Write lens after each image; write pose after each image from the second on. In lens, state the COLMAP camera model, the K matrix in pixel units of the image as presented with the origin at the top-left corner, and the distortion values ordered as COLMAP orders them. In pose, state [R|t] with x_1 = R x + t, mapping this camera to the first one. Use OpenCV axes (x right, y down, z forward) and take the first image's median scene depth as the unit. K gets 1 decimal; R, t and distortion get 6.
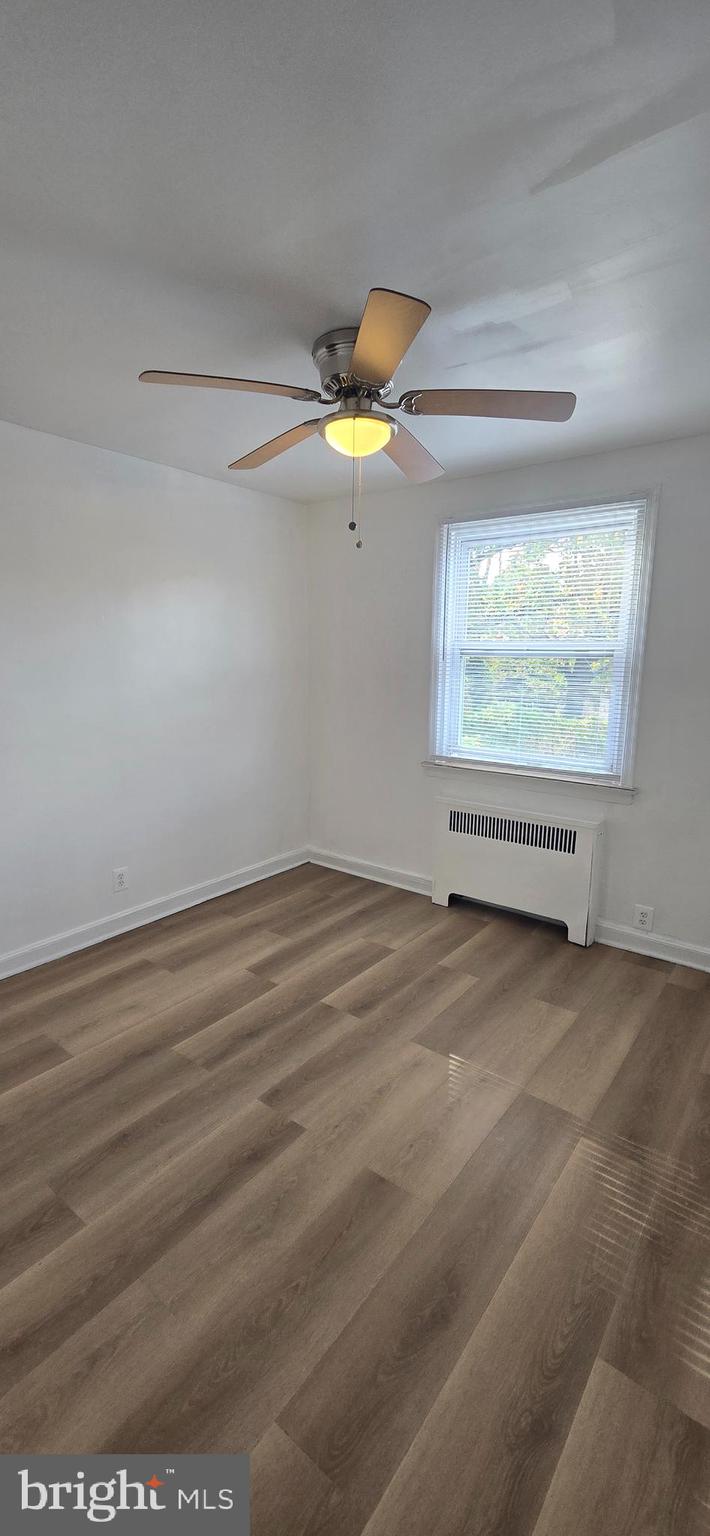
lens RADIAL K [[626.0, 0, 349.8], [0, 626.0, 769.6], [0, 0, 1]] dist [0.001073, 0.000070]
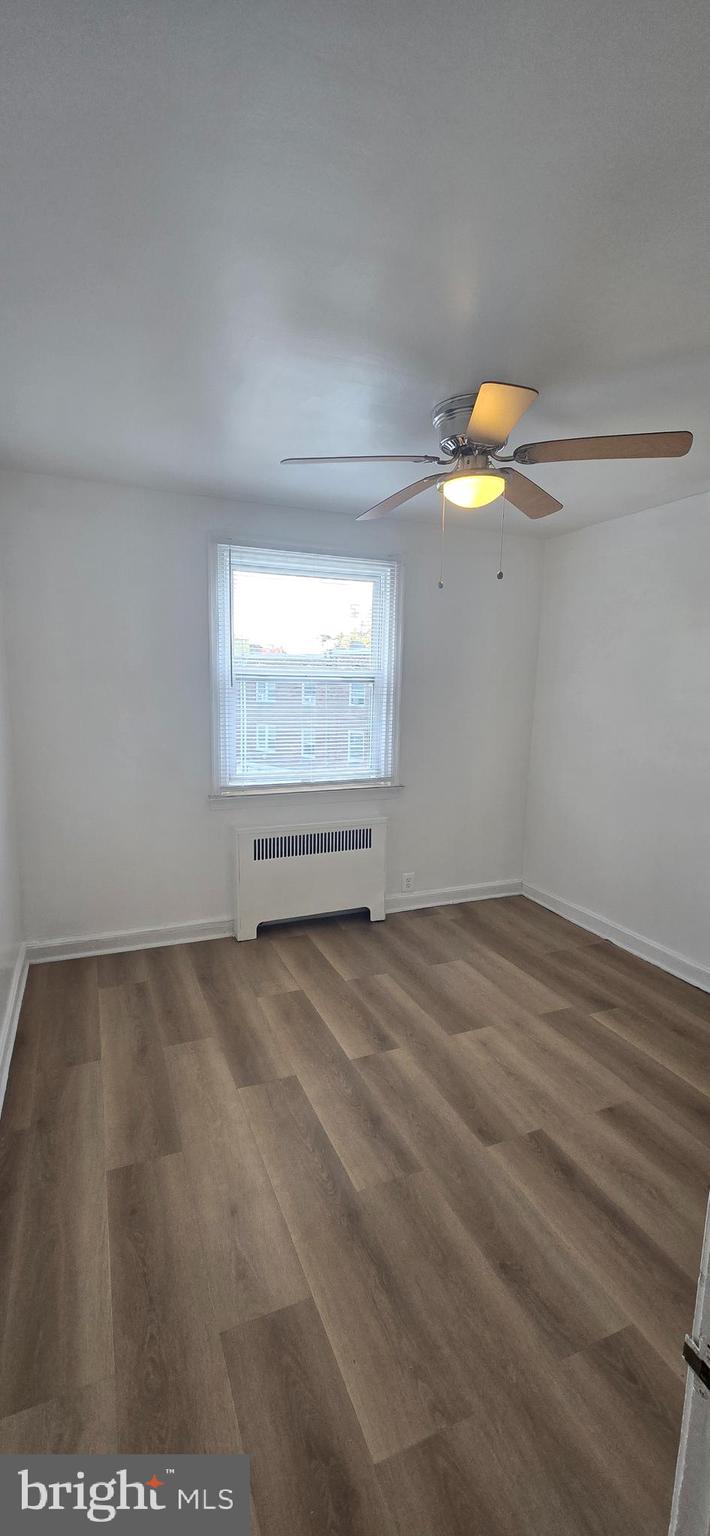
lens RADIAL K [[626.0, 0, 349.8], [0, 626.0, 769.6], [0, 0, 1]] dist [0.001073, 0.000070]
pose [[0.488404, -0.130523, 0.862801, -0.703161], [0.141668, 0.987493, 0.069193, -0.105858], [-0.861041, 0.088437, 0.500787, 0.443125]]
